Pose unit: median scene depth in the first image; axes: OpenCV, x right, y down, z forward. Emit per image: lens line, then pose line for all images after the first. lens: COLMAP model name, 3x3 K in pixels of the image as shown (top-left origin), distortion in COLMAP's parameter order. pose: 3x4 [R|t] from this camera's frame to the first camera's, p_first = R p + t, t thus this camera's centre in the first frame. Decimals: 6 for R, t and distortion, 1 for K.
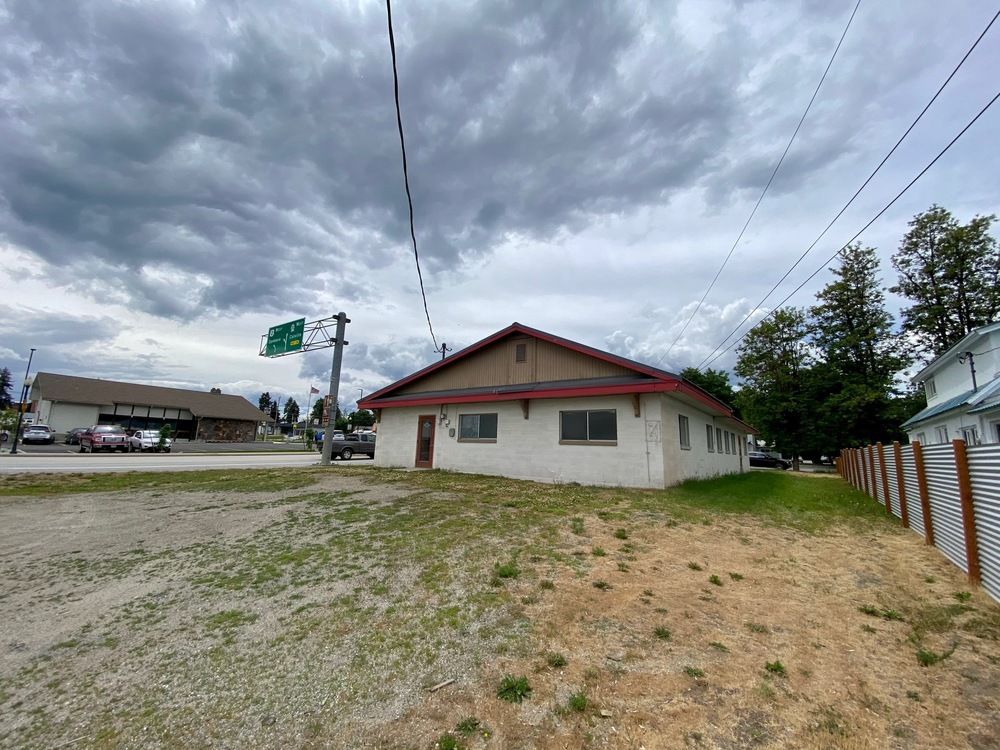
lens RADIAL K [[410.0, 0, 500.0], [0, 410.0, 375.0], [0, 0, 1]] dist [0.017430, -0.019364]
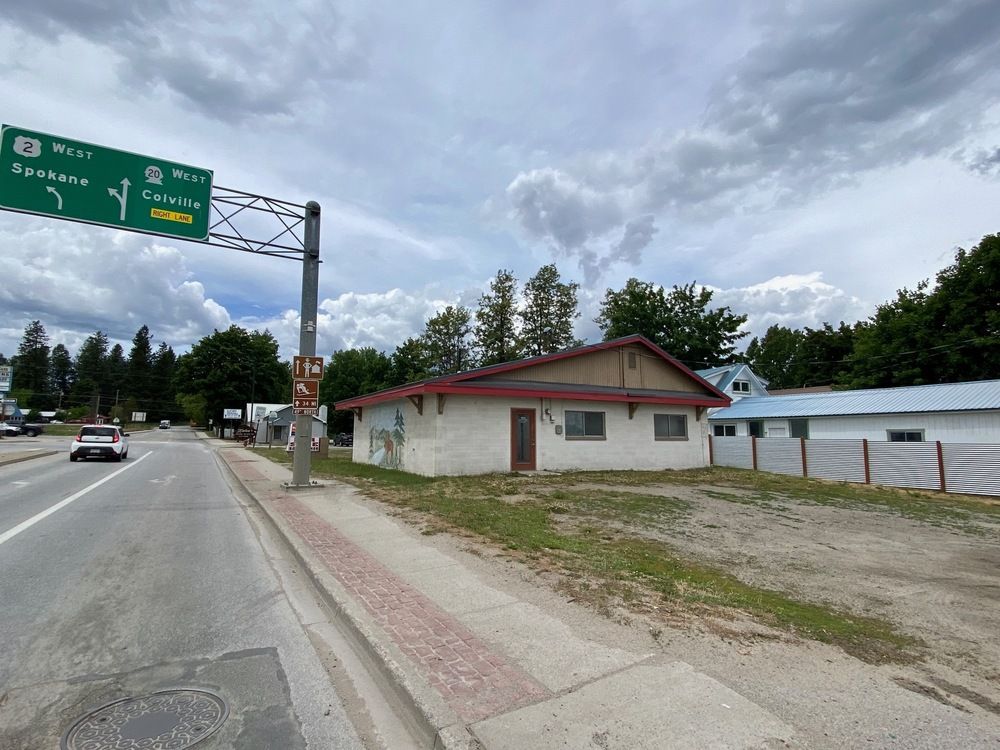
lens RADIAL K [[526.3, 0, 500.0], [0, 526.3, 375.0], [0, 0, 1]] dist [-0.000169, -0.000017]
pose [[0.402118, 0.080203, 0.912068, -1.285087], [-0.156816, 0.987469, -0.017695, 0.062093], [-0.902059, -0.135911, 0.409656, 0.664774]]
